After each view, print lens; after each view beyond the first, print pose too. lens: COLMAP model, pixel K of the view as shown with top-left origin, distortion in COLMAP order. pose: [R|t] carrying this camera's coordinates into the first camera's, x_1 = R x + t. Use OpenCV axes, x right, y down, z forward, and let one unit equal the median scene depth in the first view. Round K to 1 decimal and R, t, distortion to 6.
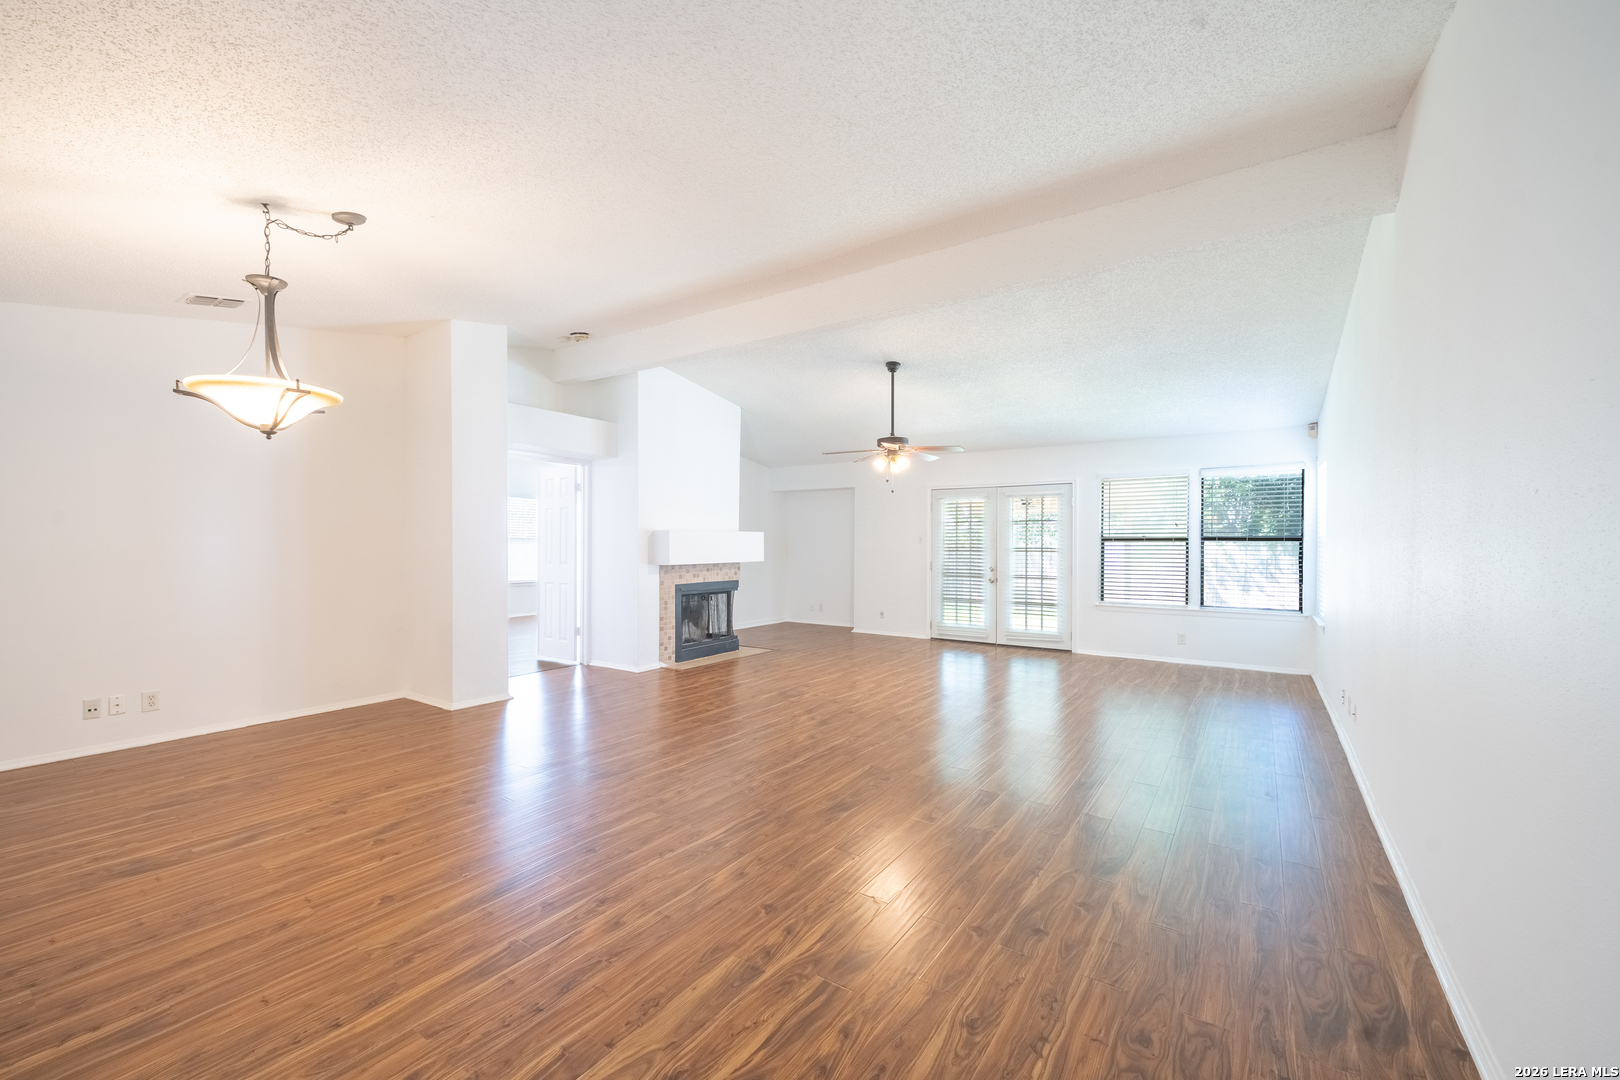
lens RADIAL K [[653.3, 0, 806.3], [0, 653.3, 546.6], [0, 0, 1]] dist [-0.004962, -0.001478]
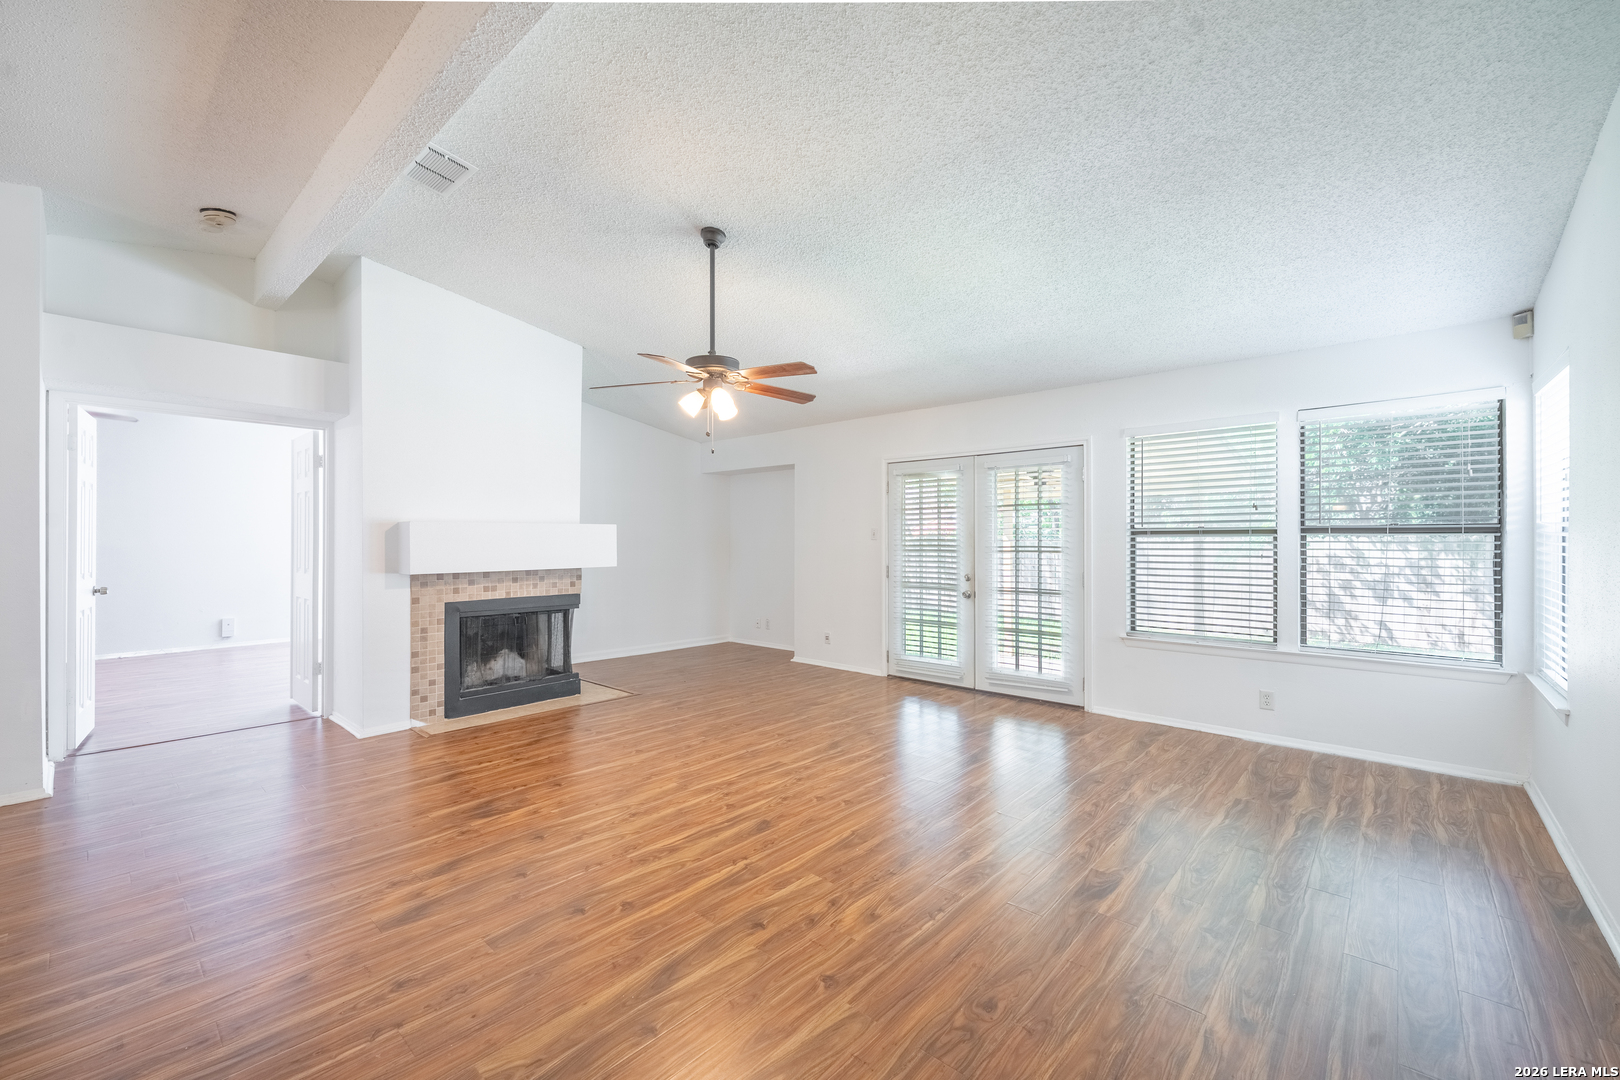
lens RADIAL K [[653.3, 0, 805.3], [0, 653.3, 540.6], [0, 0, 1]] dist [-0.004962, -0.001478]
pose [[0.990780, -0.004121, -0.135414, 0.239131], [0.003615, 0.999986, -0.003983, -0.001998], [0.135429, 0.003457, 0.990781, 0.354249]]
